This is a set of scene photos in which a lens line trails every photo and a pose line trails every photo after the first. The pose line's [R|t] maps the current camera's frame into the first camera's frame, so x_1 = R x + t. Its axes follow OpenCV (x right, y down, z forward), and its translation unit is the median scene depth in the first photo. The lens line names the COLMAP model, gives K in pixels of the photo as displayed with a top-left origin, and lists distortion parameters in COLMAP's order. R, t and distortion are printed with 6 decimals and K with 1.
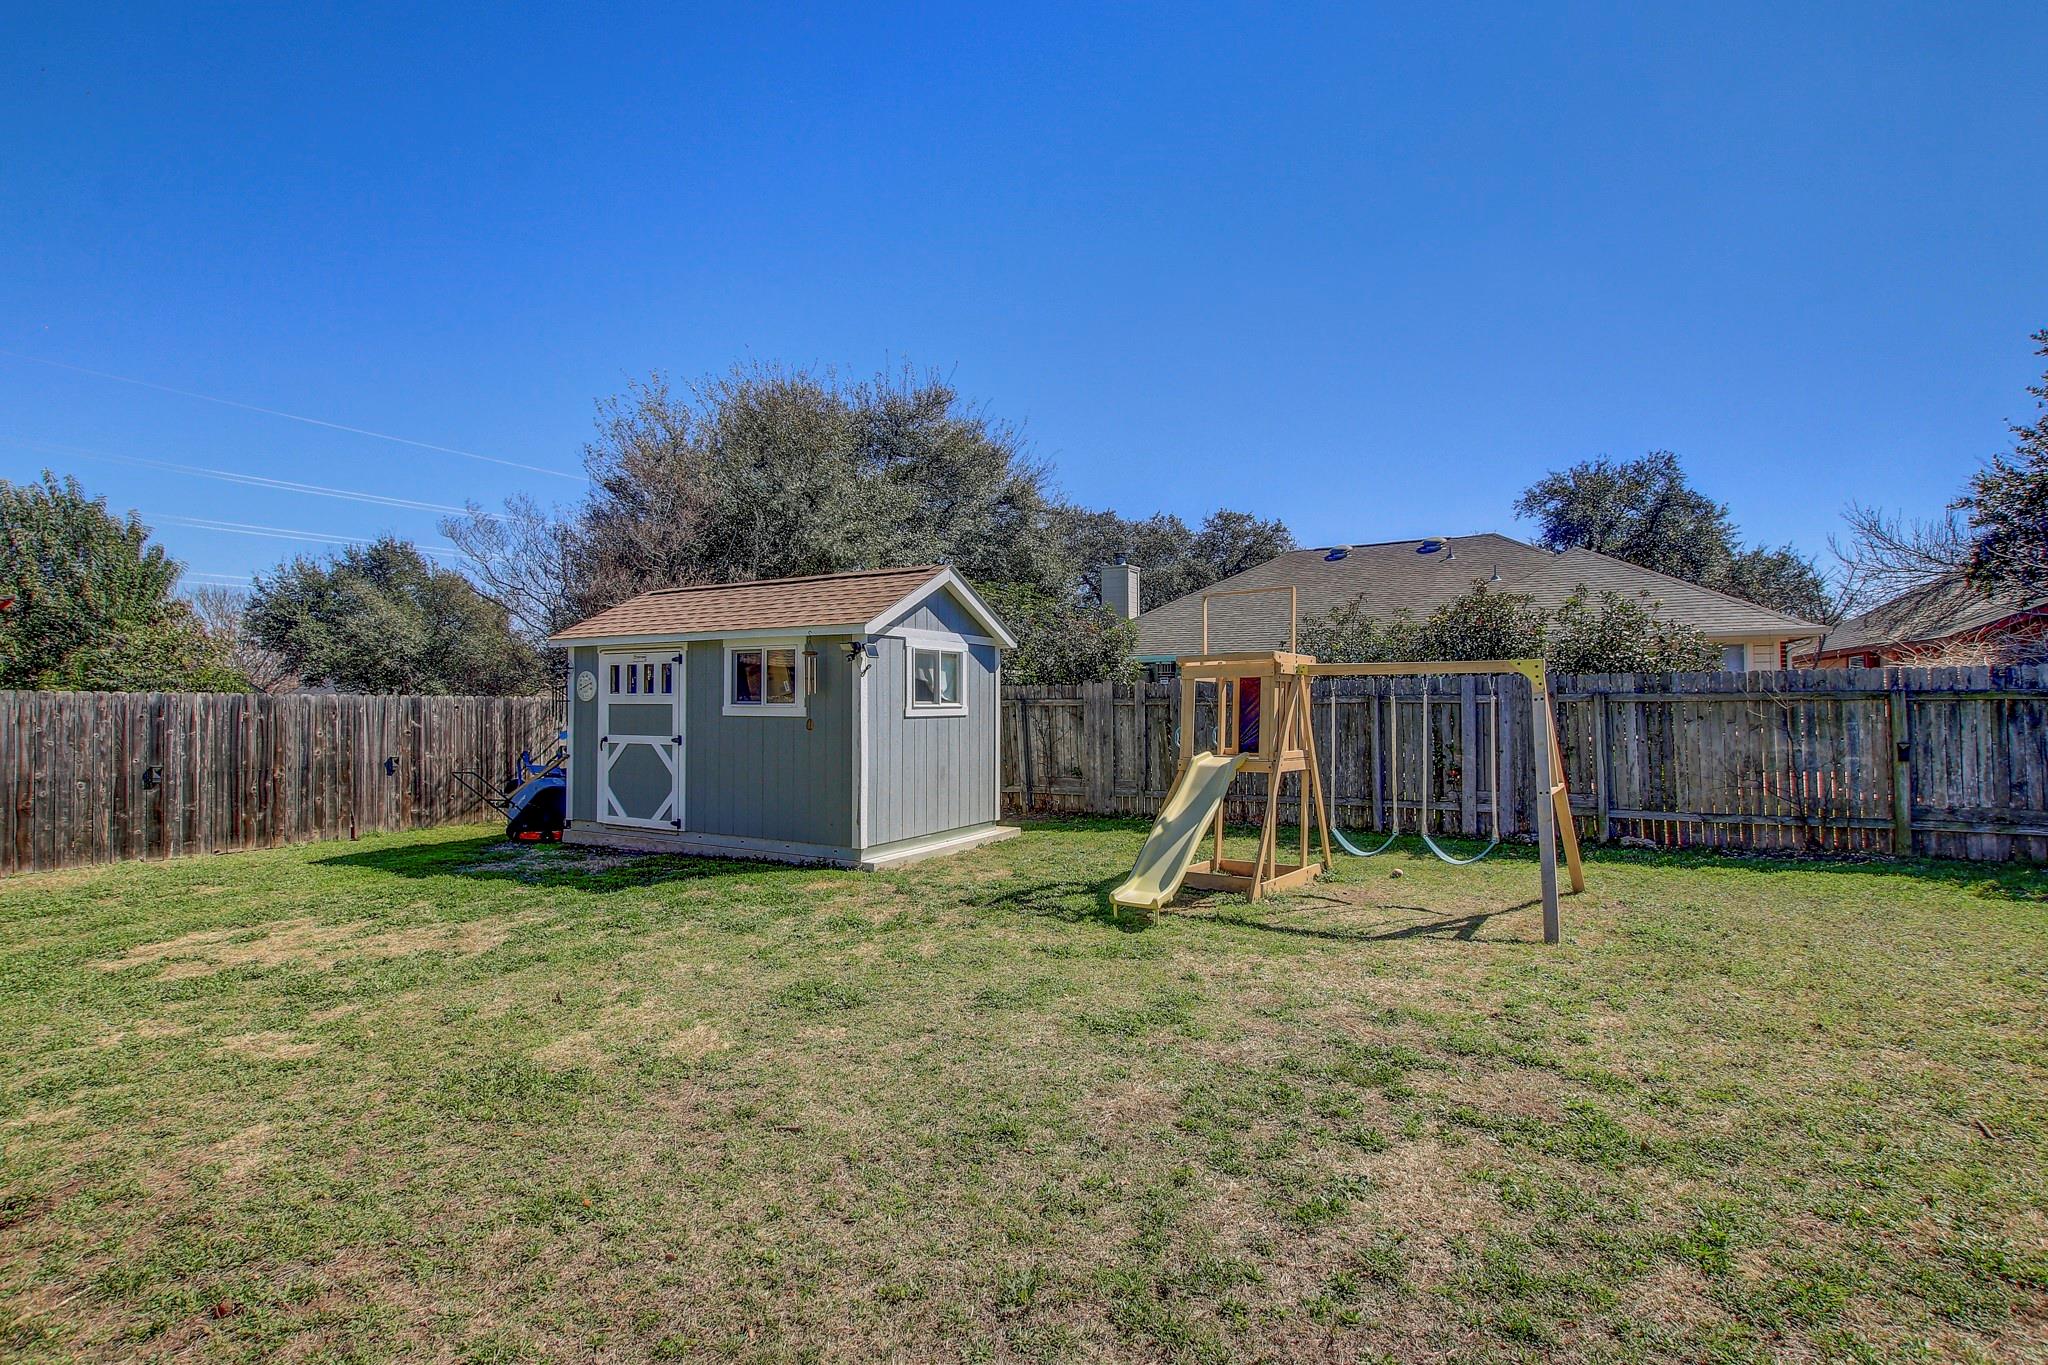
lens RADIAL K [[935.6, 0, 1025.0], [0, 935.6, 678.7], [0, 0, 1]] dist [-0.011435, 0.003832]
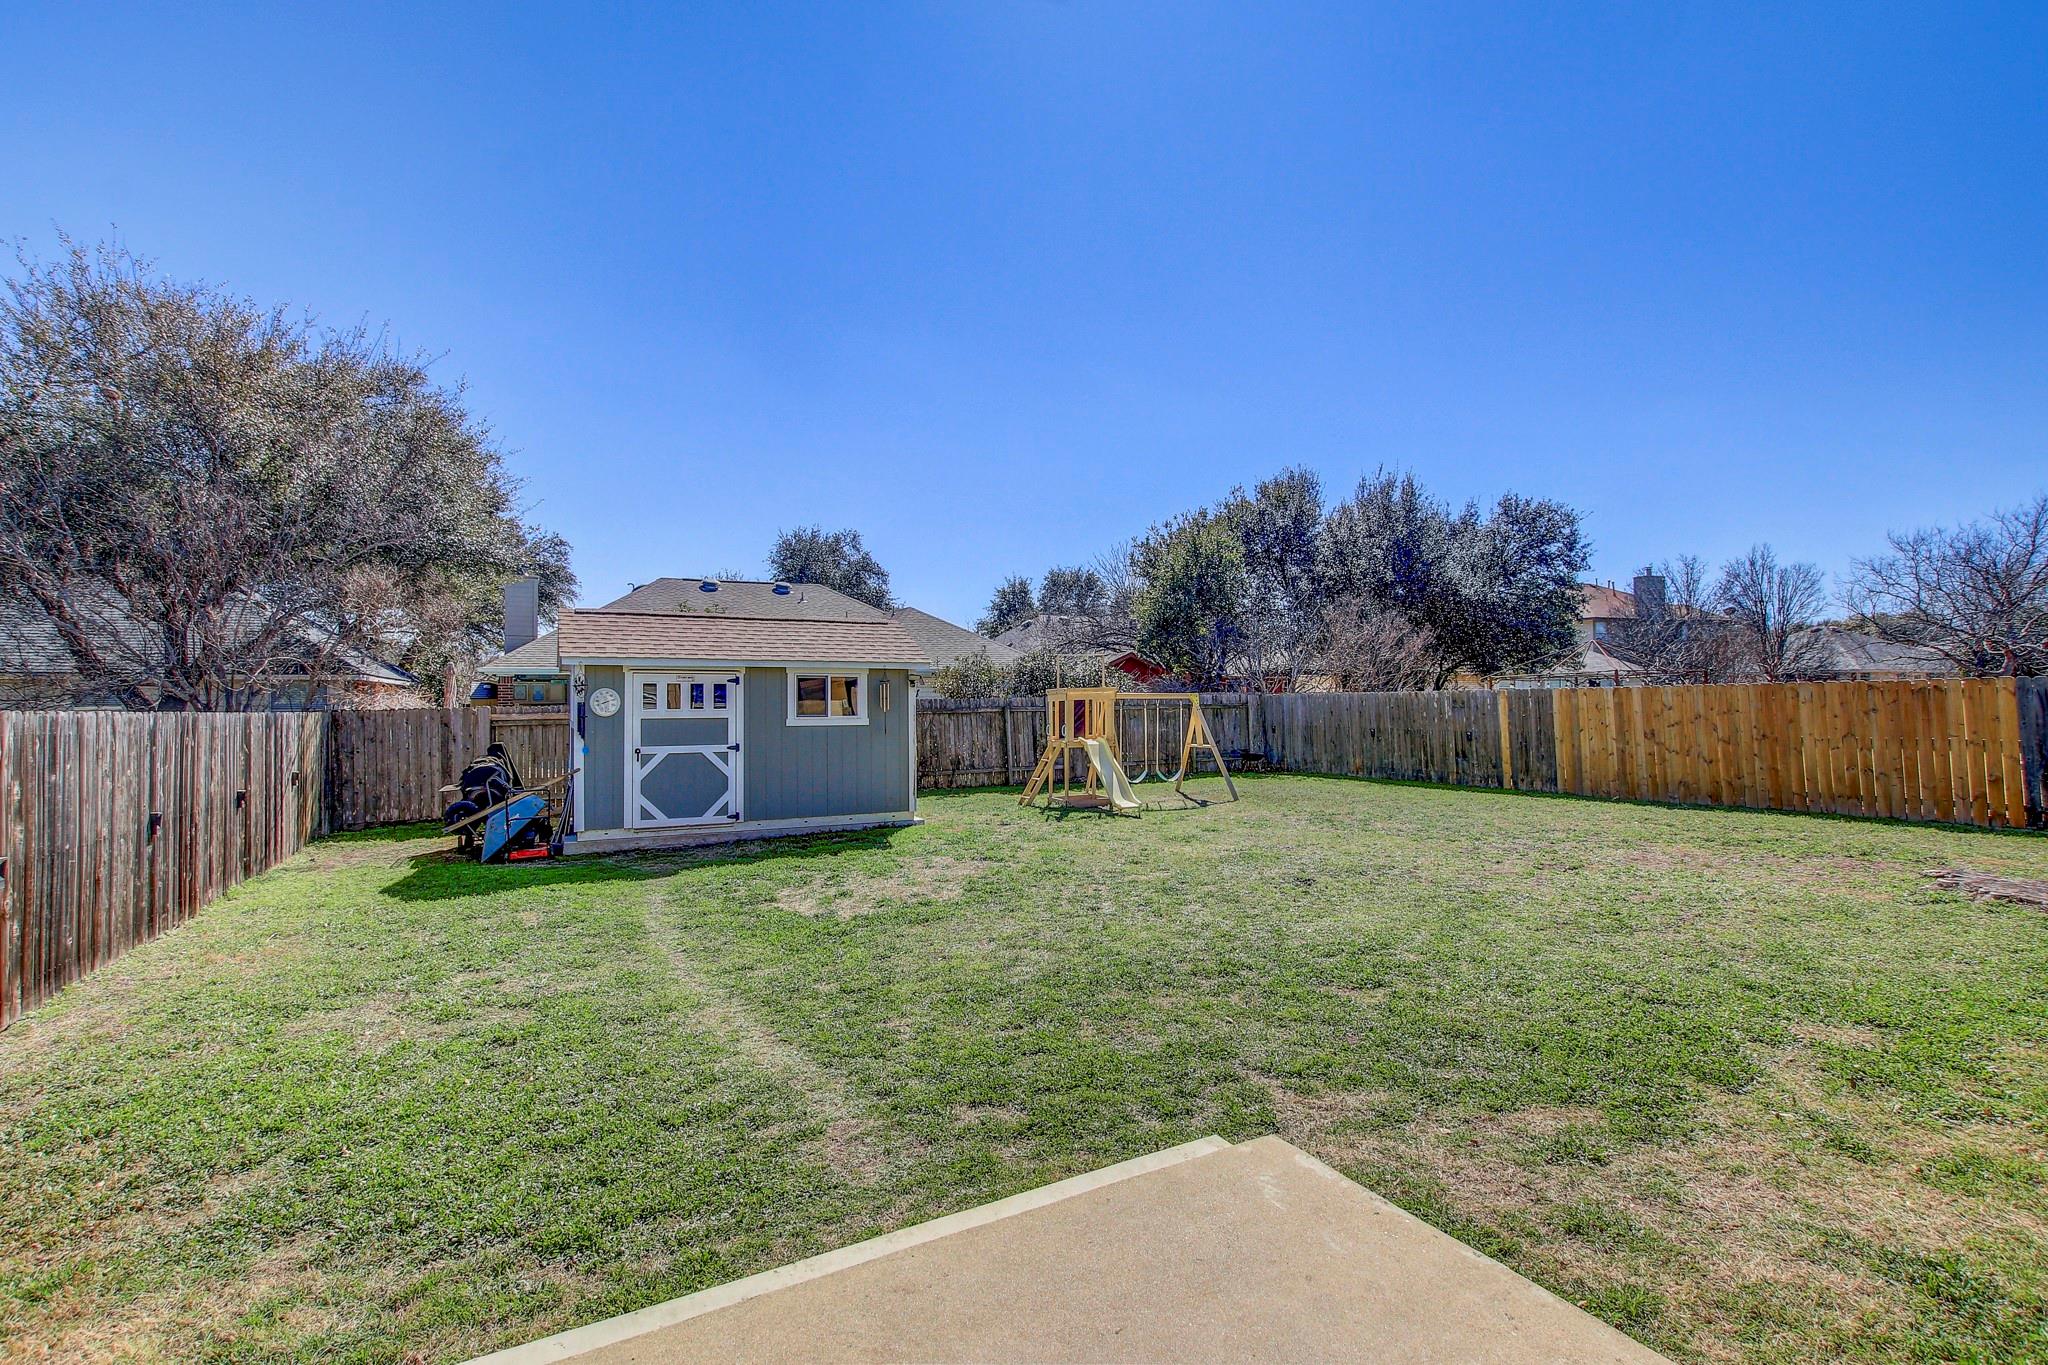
lens RADIAL K [[935.6, 0, 1026.1], [0, 935.6, 691.6], [0, 0, 1]] dist [-0.011435, 0.003832]
pose [[0.515118, 0.007143, 0.857090, -1.196855], [-0.021725, 0.999753, 0.004725, -0.020019], [-0.856844, -0.021054, 0.515146, 0.056292]]
